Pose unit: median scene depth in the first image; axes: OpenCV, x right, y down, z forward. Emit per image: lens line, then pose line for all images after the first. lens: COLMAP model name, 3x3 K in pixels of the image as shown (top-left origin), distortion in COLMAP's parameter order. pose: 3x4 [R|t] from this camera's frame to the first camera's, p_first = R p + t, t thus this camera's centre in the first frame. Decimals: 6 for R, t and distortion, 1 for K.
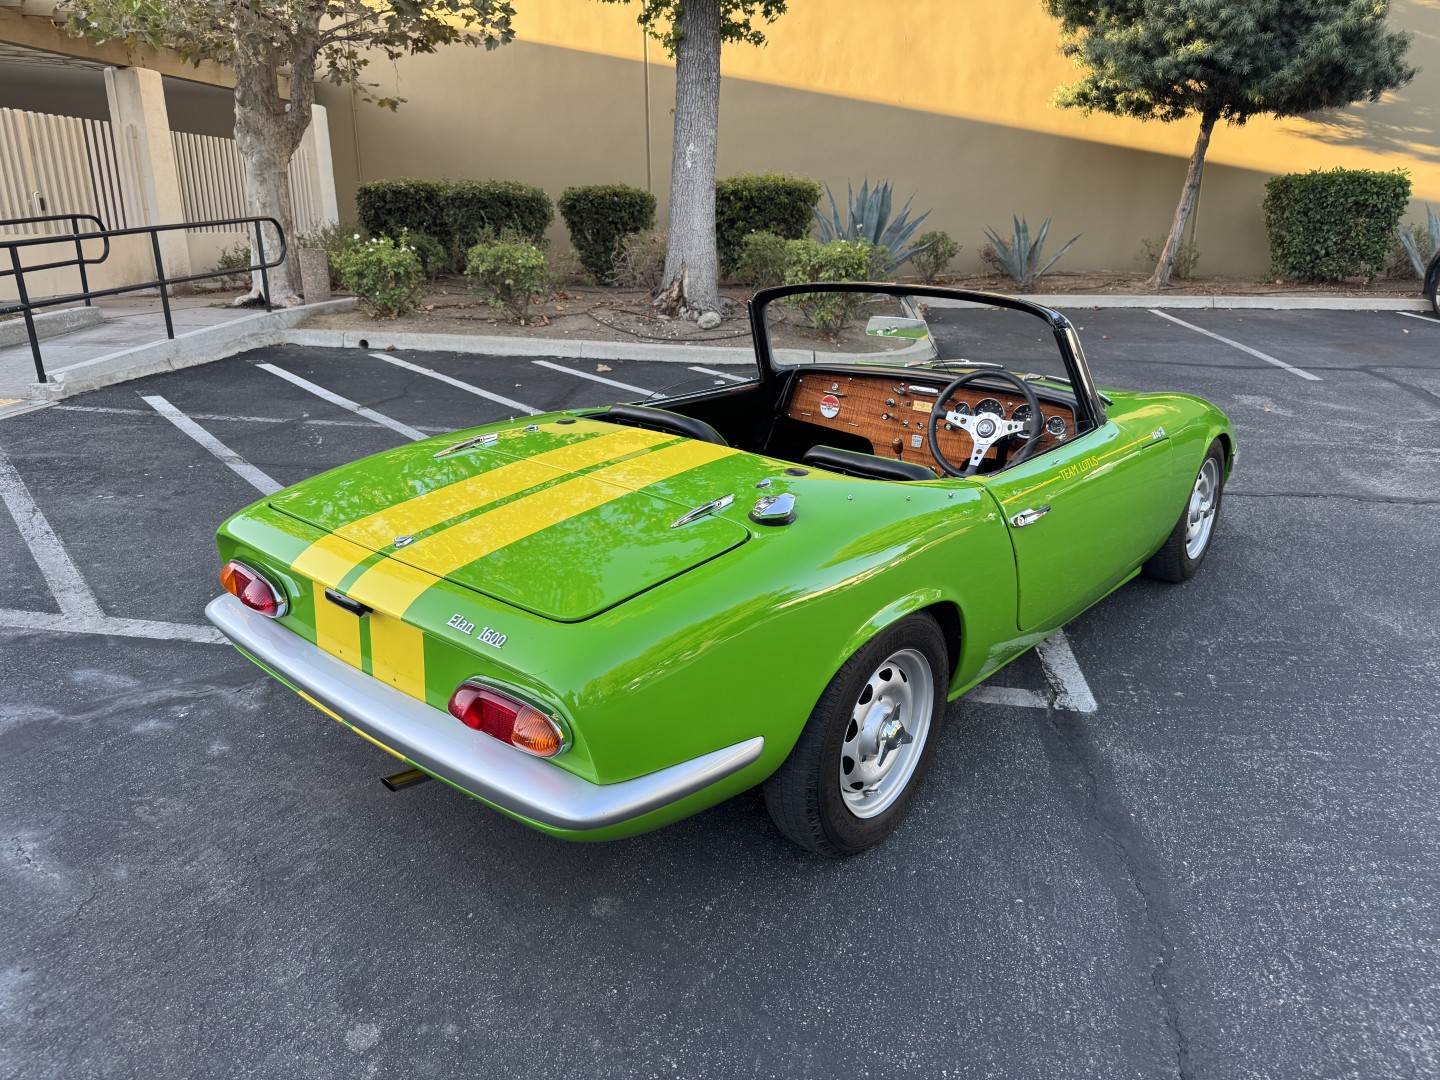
lens RADIAL K [[1028.6, 0, 722.4], [0, 1028.6, 537.7], [0, 0, 1]] dist [0.001001, -0.006183]
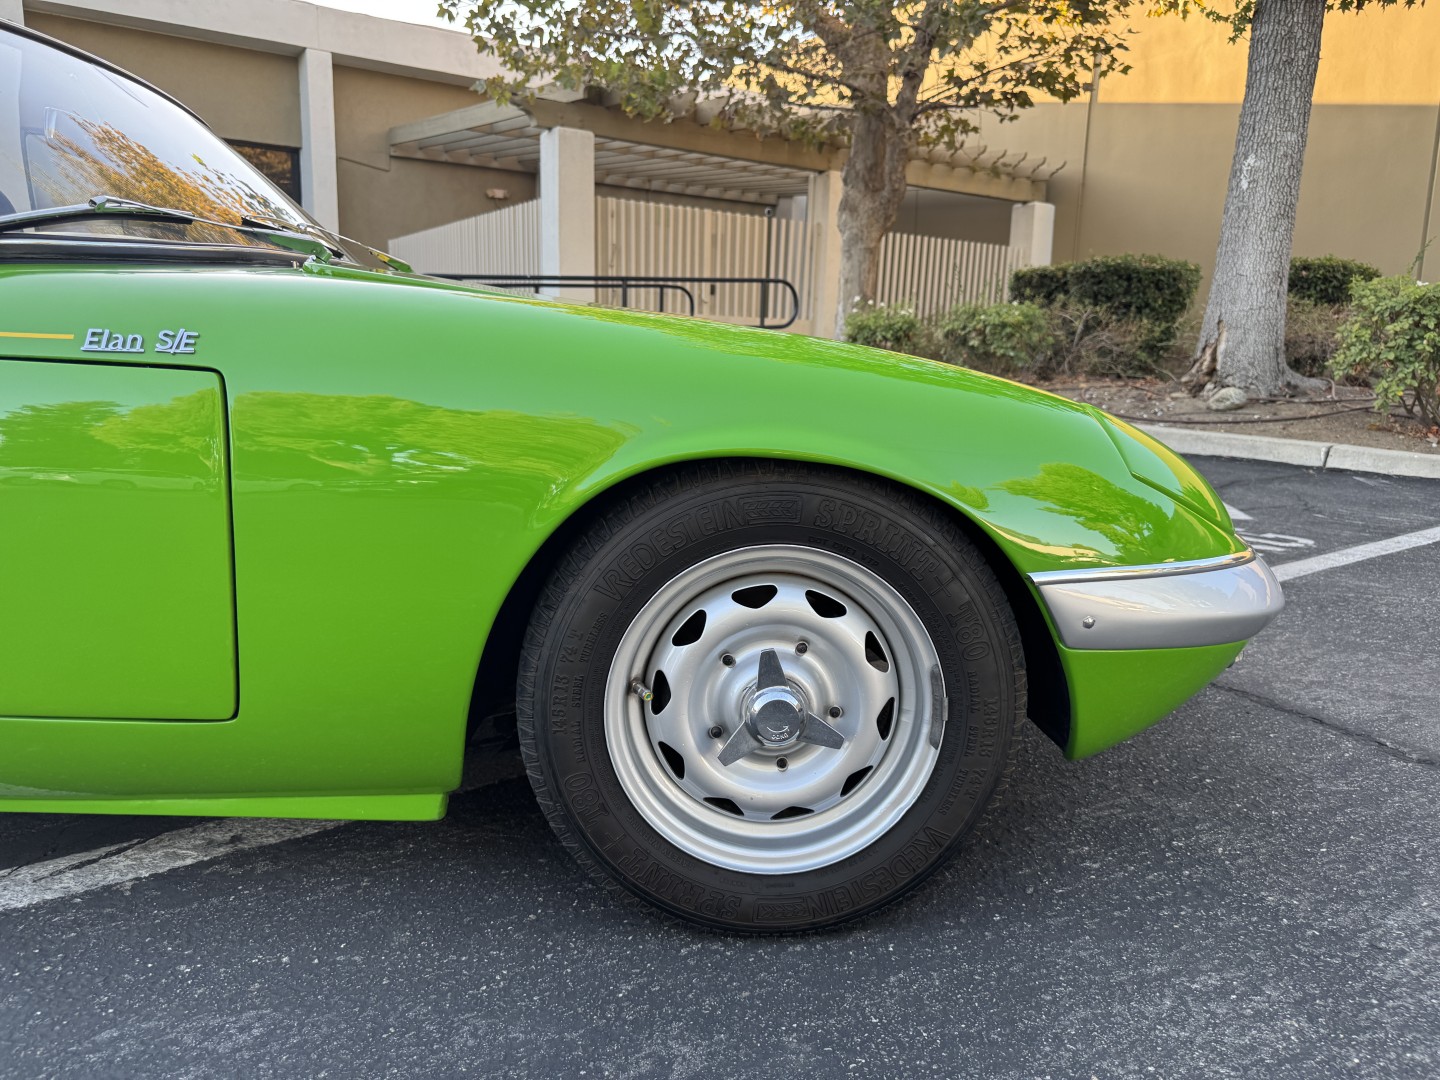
lens RADIAL K [[1021.6, 0, 719.2], [0, 1021.6, 536.5], [0, 0, 1]] dist [0.015221, -0.030826]
pose [[0.667142, 0.145751, -0.730533, 0.749205], [-0.240168, 0.970391, -0.025722, -0.075651], [0.705153, 0.192611, 0.682393, 0.880565]]
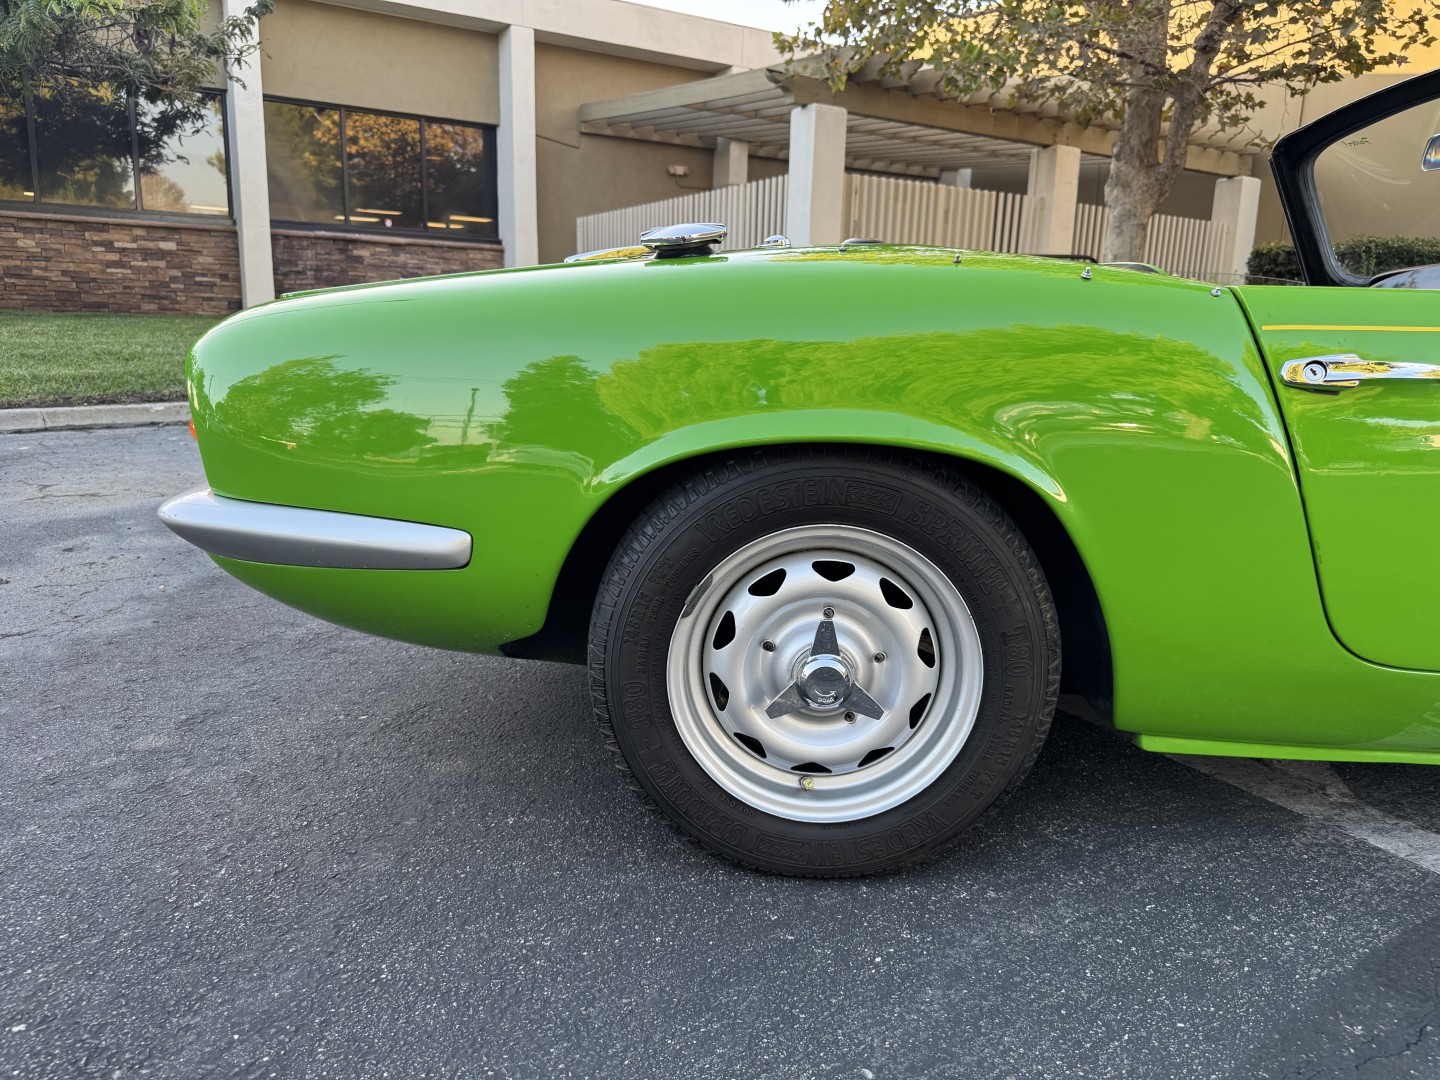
lens RADIAL K [[1023.1, 0, 718.8], [0, 1023.1, 545.1], [0, 0, 1]] dist [-0.000349, -0.006101]
pose [[0.630837, 0.176496, -0.755575, 0.343524], [-0.250541, 0.967958, 0.016928, 0.082165], [0.734353, 0.178623, 0.654844, 0.377964]]
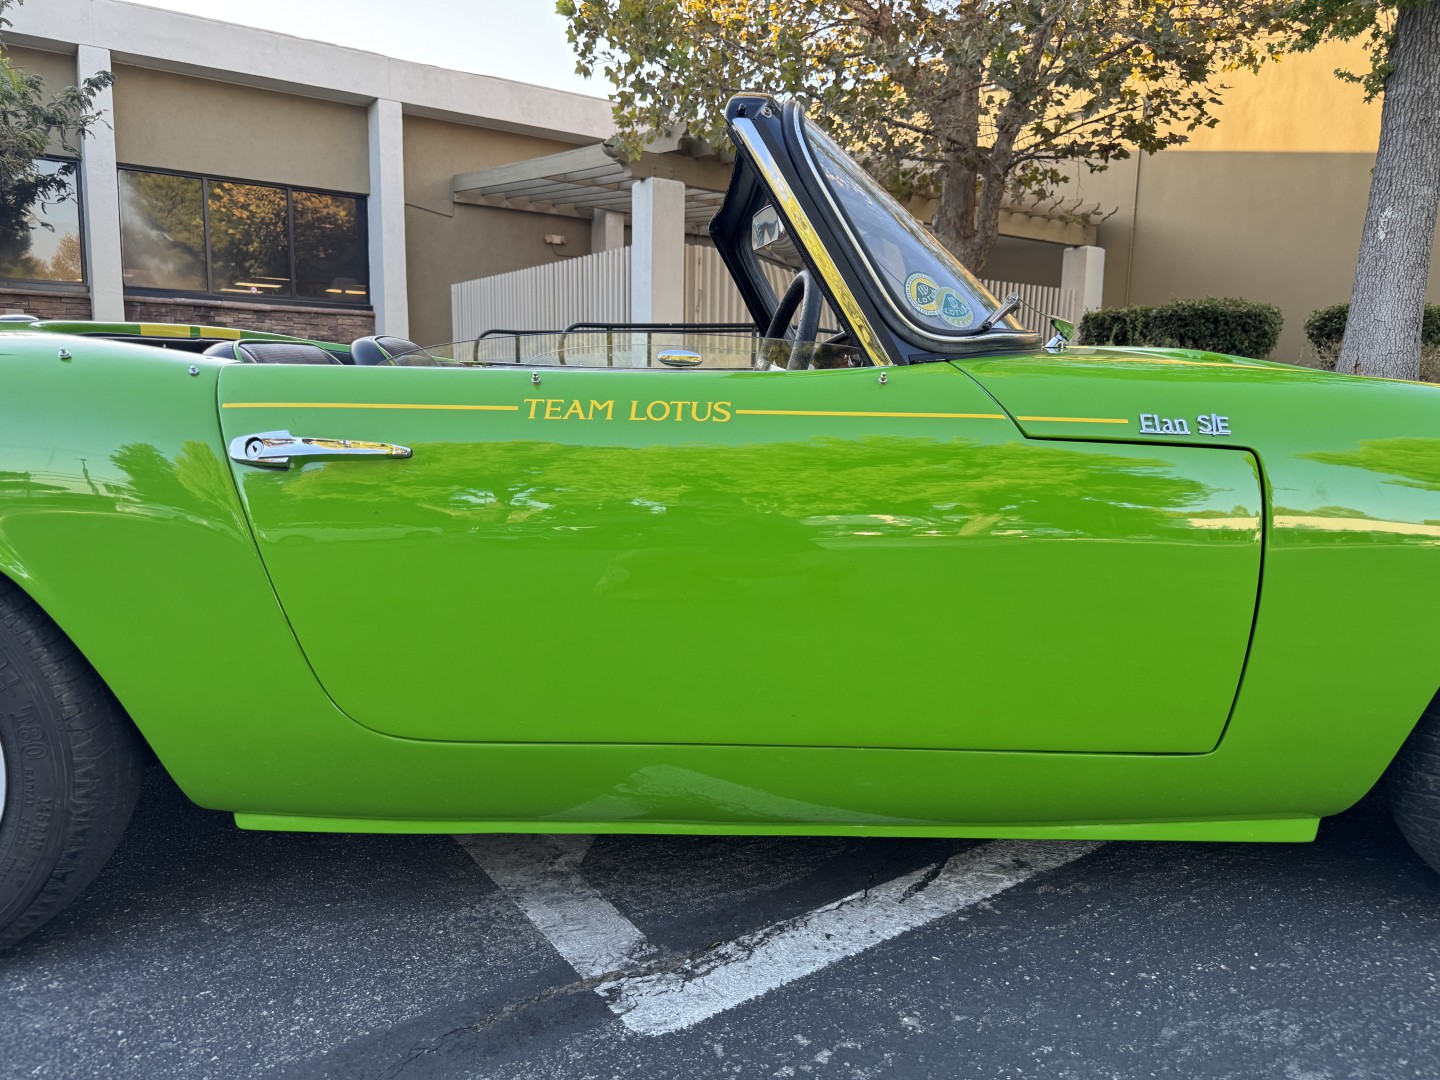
lens RADIAL K [[1015.5, 0, 722.5], [0, 1015.5, 539.8], [0, 0, 1]] dist [0.017736, -0.028222]
pose [[0.677739, 0.118739, -0.725652, 0.552855], [-0.233314, 0.970605, -0.059088, -0.001318], [0.697305, 0.209351, 0.685520, 0.609274]]
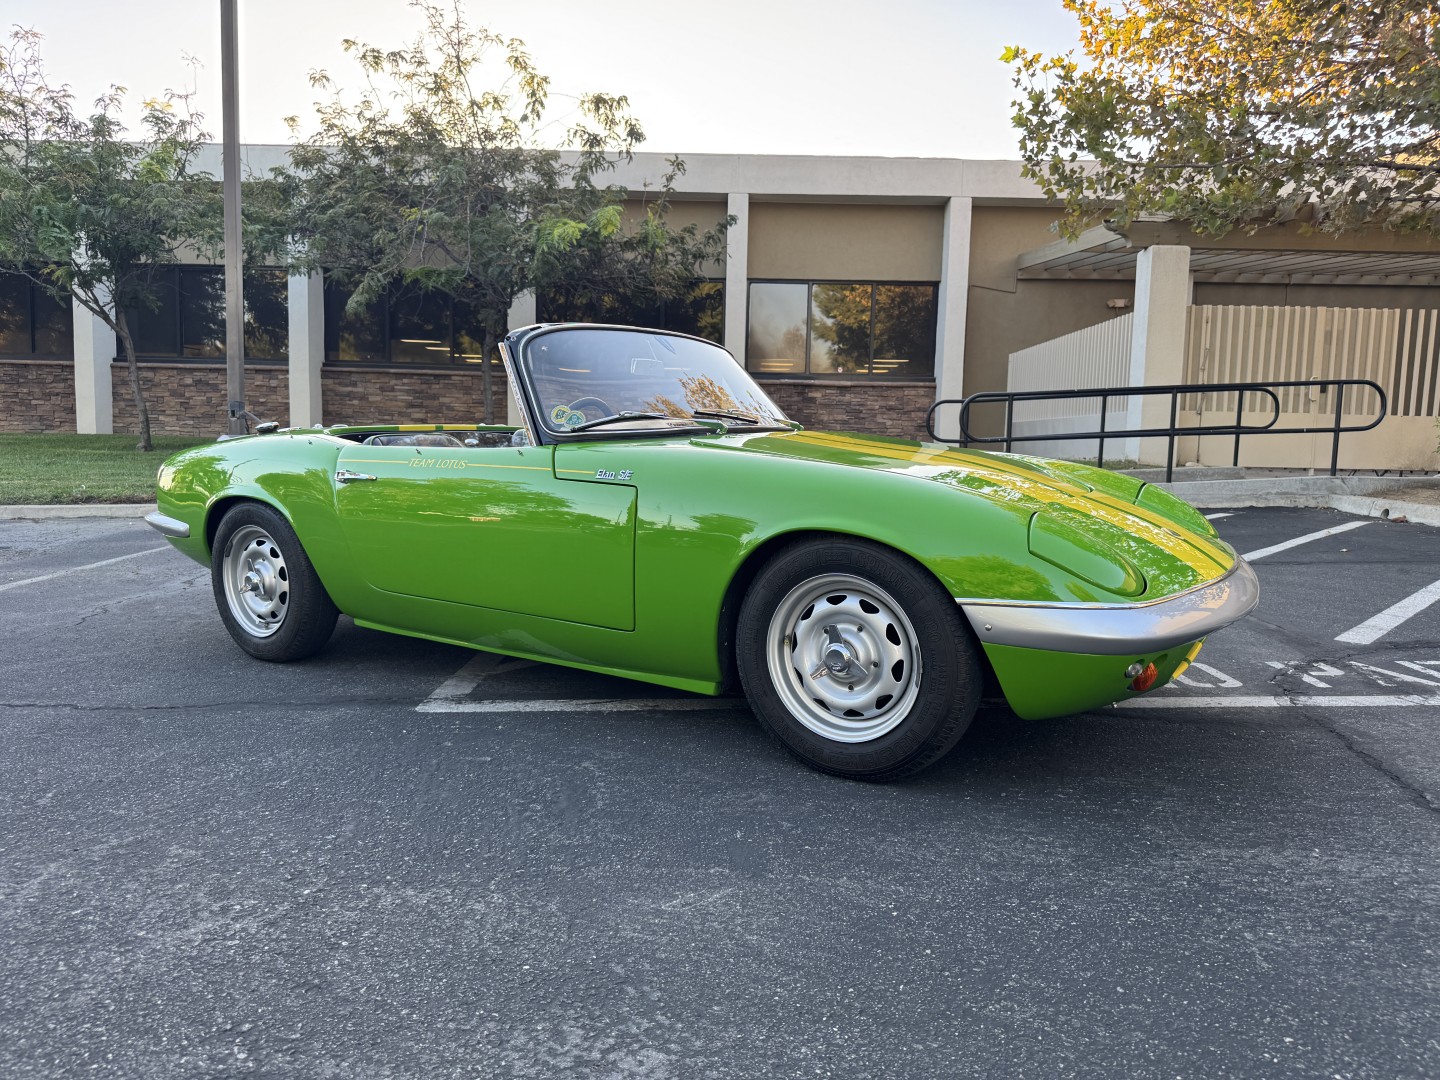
lens RADIAL K [[1006.2, 0, 722.3], [0, 1006.2, 553.5], [0, 0, 1]] dist [0.065029, -0.086535]
pose [[0.113234, 0.113519, -0.987062, 1.169070], [-0.307436, 0.948700, 0.073839, -0.123822], [0.944807, 0.295098, 0.142325, 0.942245]]
